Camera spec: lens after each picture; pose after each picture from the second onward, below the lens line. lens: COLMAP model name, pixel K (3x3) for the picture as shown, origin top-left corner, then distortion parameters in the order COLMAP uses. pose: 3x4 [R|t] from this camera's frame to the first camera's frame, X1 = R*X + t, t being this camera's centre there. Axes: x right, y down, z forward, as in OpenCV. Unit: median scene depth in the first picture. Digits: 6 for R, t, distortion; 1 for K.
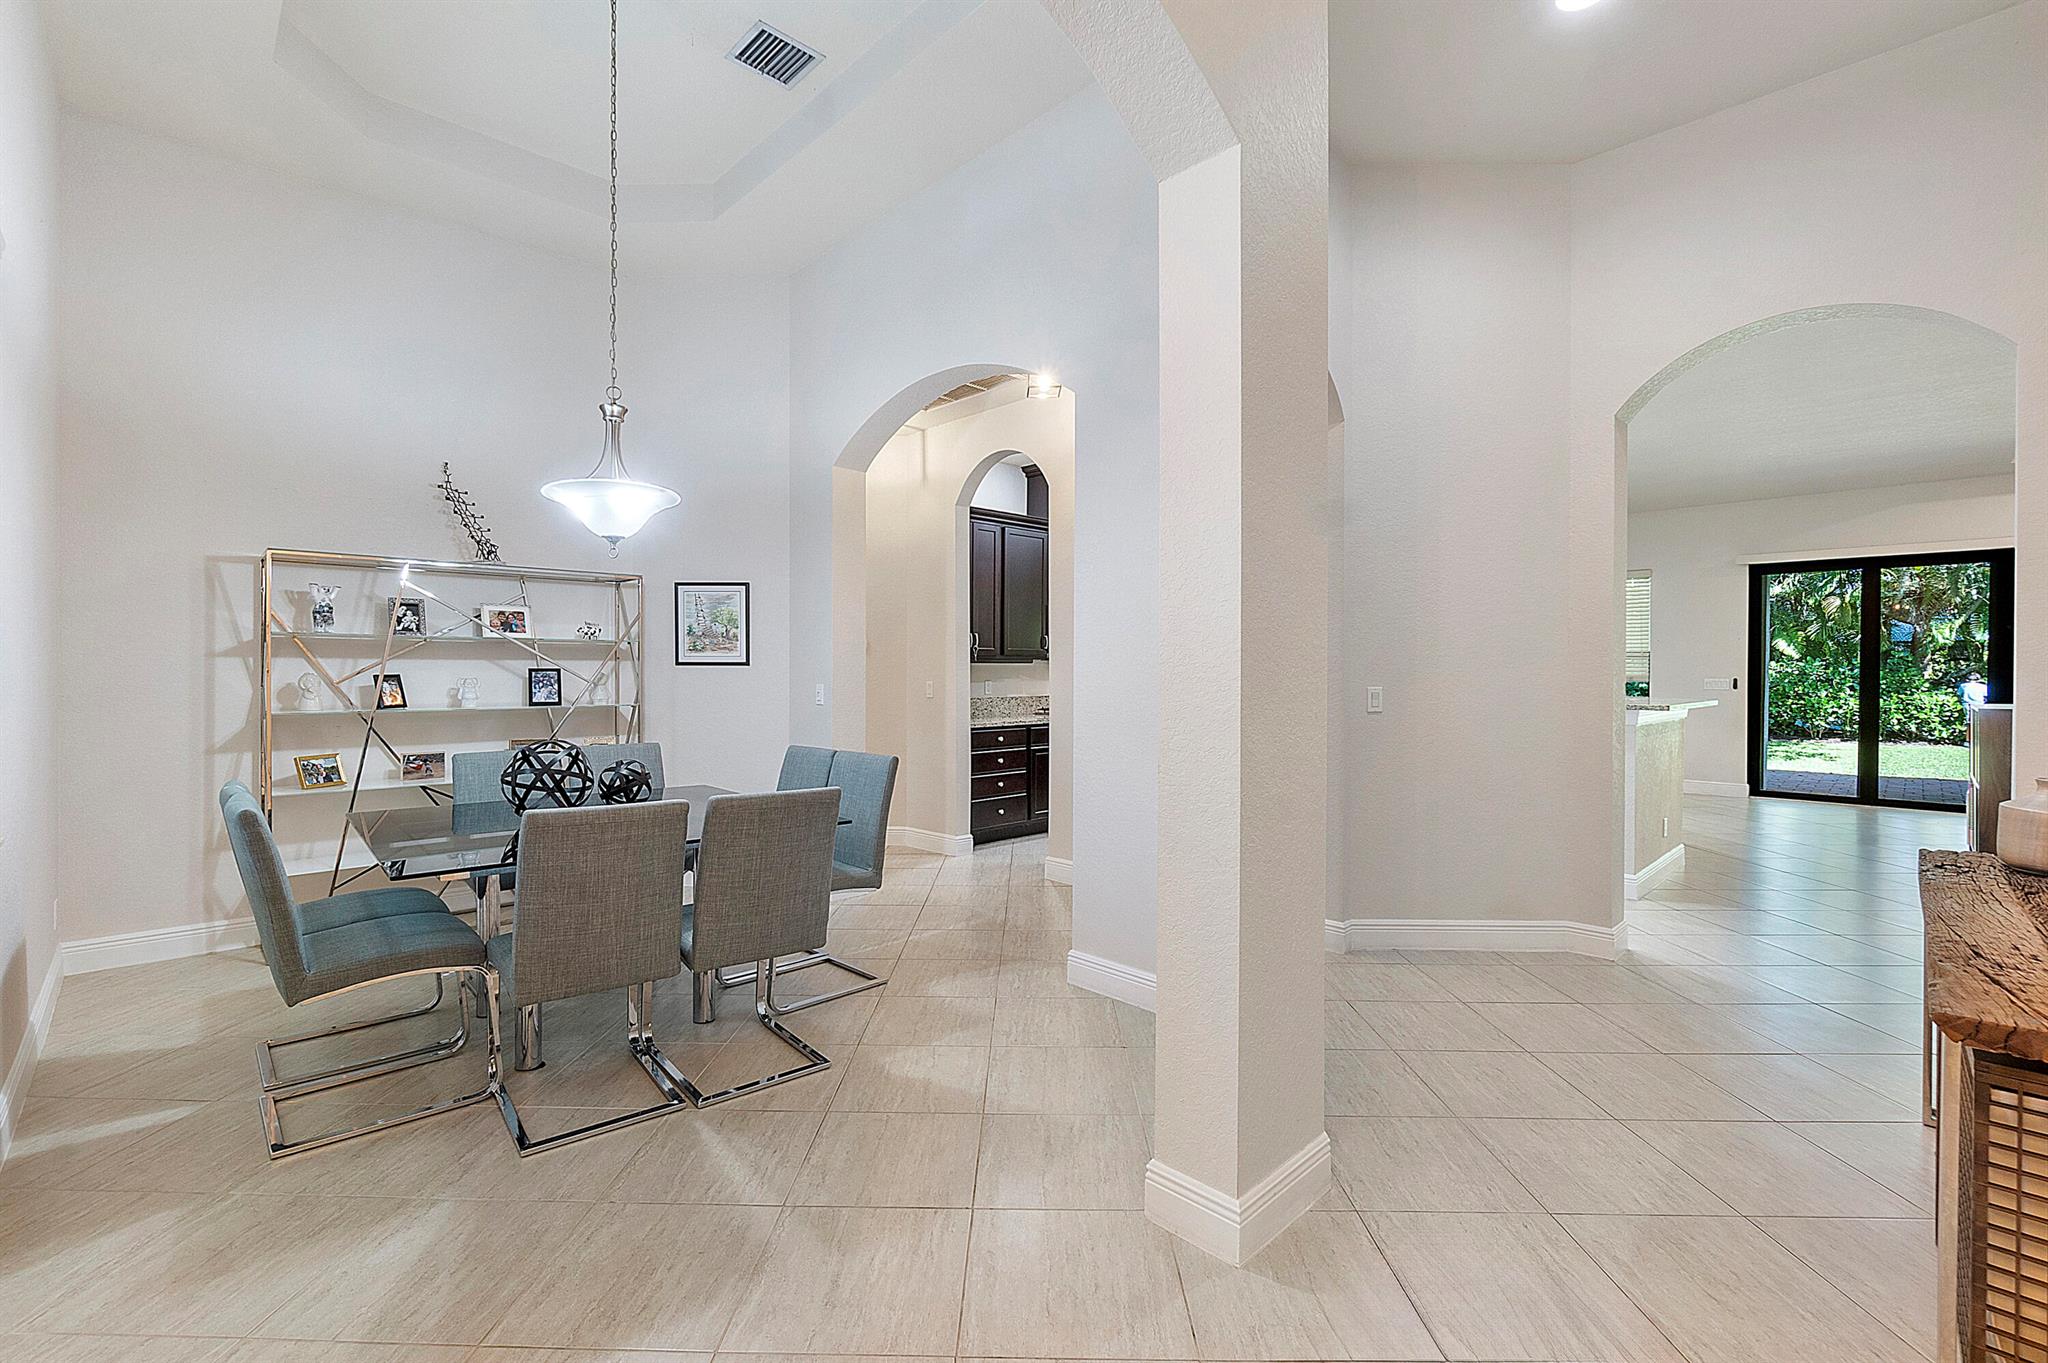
lens RADIAL K [[889.1, 0, 1012.6], [0, 889.1, 675.9], [0, 0, 1]] dist [-0.008118, 0.001904]
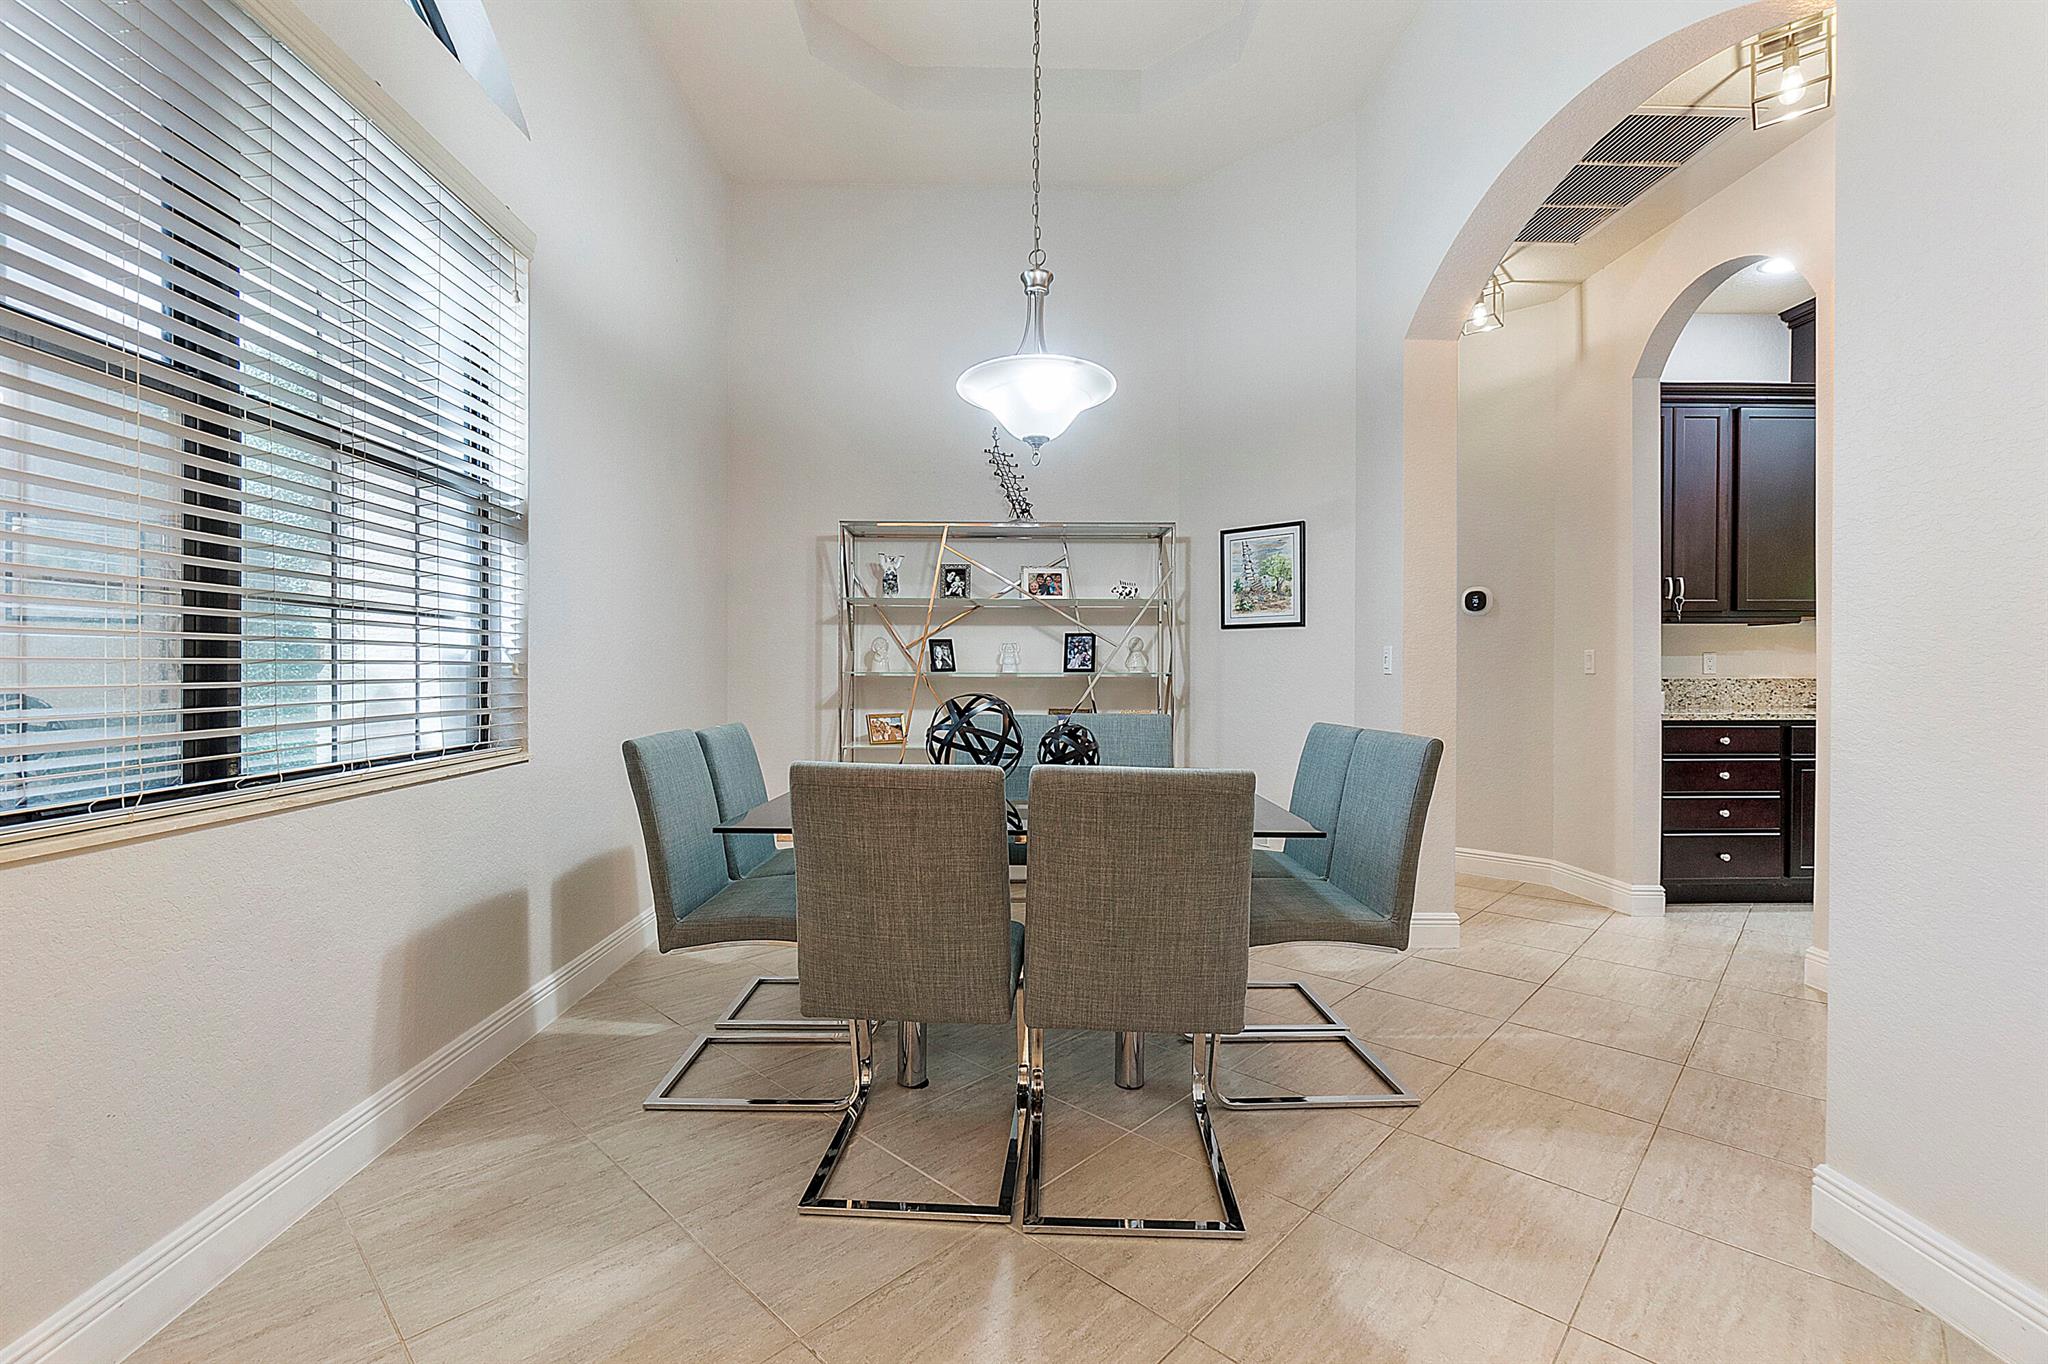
lens RADIAL K [[889.1, 0, 1014.0], [0, 889.1, 675.4], [0, 0, 1]] dist [-0.008118, 0.001904]
pose [[0.740367, 0.003370, -0.672195, 0.047223], [-0.005447, 0.999985, -0.000985, 0.037947], [0.672181, 0.004391, 0.740374, 0.271535]]
